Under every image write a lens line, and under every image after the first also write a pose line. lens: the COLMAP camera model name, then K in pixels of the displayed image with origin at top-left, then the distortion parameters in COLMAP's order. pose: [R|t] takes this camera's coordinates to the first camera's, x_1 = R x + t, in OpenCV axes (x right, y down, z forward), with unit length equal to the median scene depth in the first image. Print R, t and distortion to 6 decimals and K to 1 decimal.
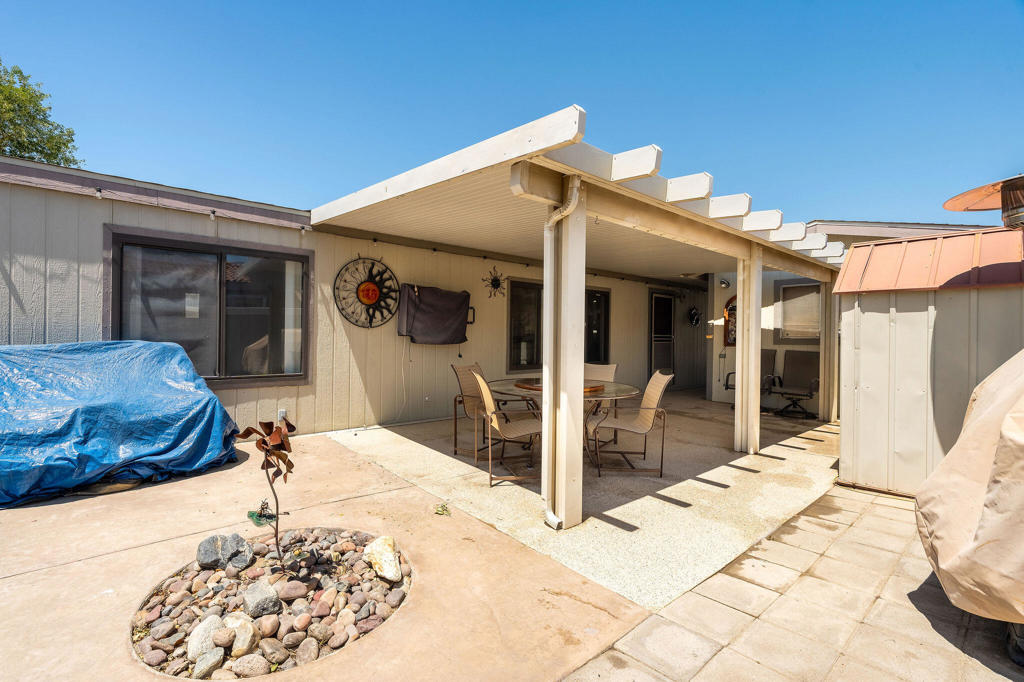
lens RADIAL K [[457.5, 0, 512.0], [0, 457.5, 341.0], [0, 0, 1]] dist [-0.003195, 0.000228]
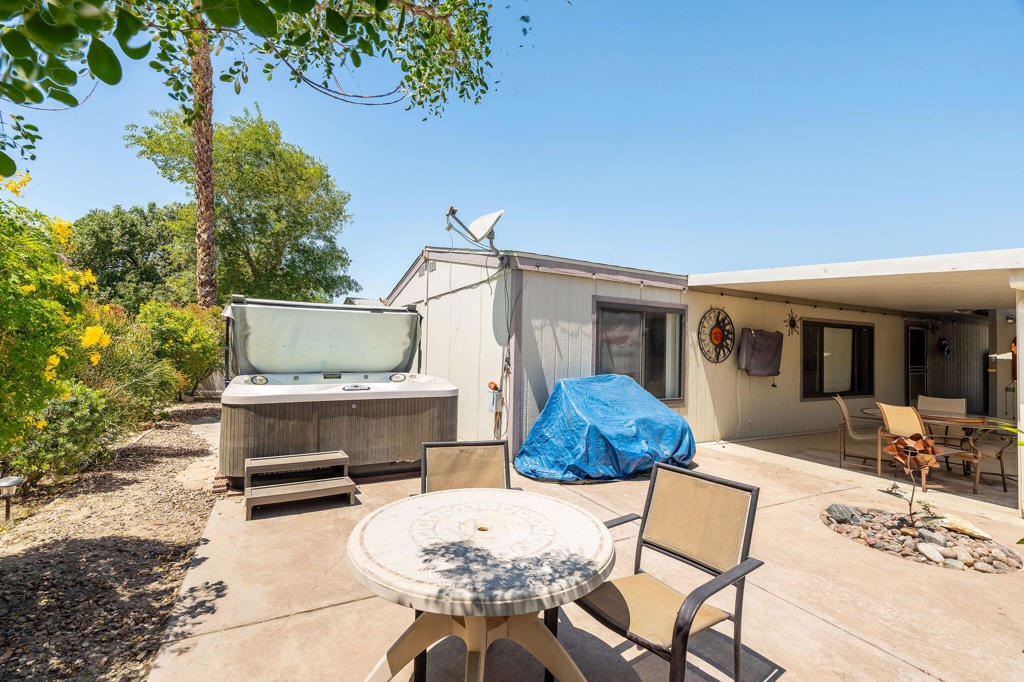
lens RADIAL K [[457.5, 0, 512.0], [0, 457.5, 341.0], [0, 0, 1]] dist [-0.003195, 0.000228]
pose [[0.974326, 0.002022, -0.225132, -0.585974], [-0.011330, 0.999133, -0.040058, -0.032853], [0.224856, 0.041580, 0.973504, -0.366719]]
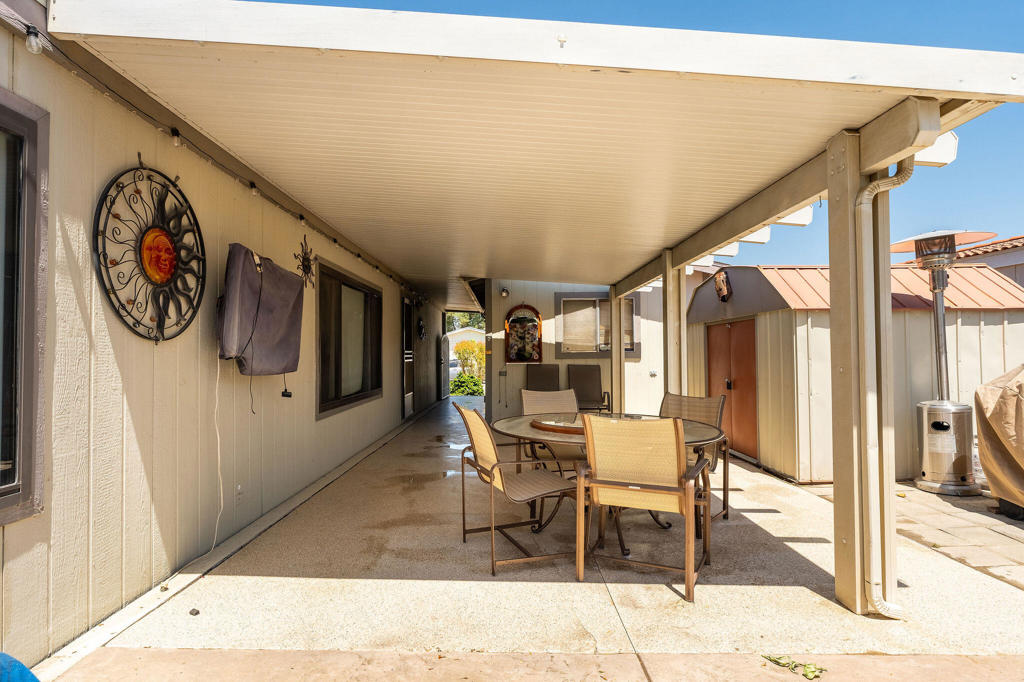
lens RADIAL K [[541.1, 0, 512.0], [0, 541.1, 341.0], [0, 0, 1]] dist [0.003335, 0.001201]
pose [[0.653364, 0.001040, 0.757043, -0.477198], [0.024034, 0.999466, -0.022116, -0.010118], [-0.756663, 0.032645, 0.652990, 0.448312]]
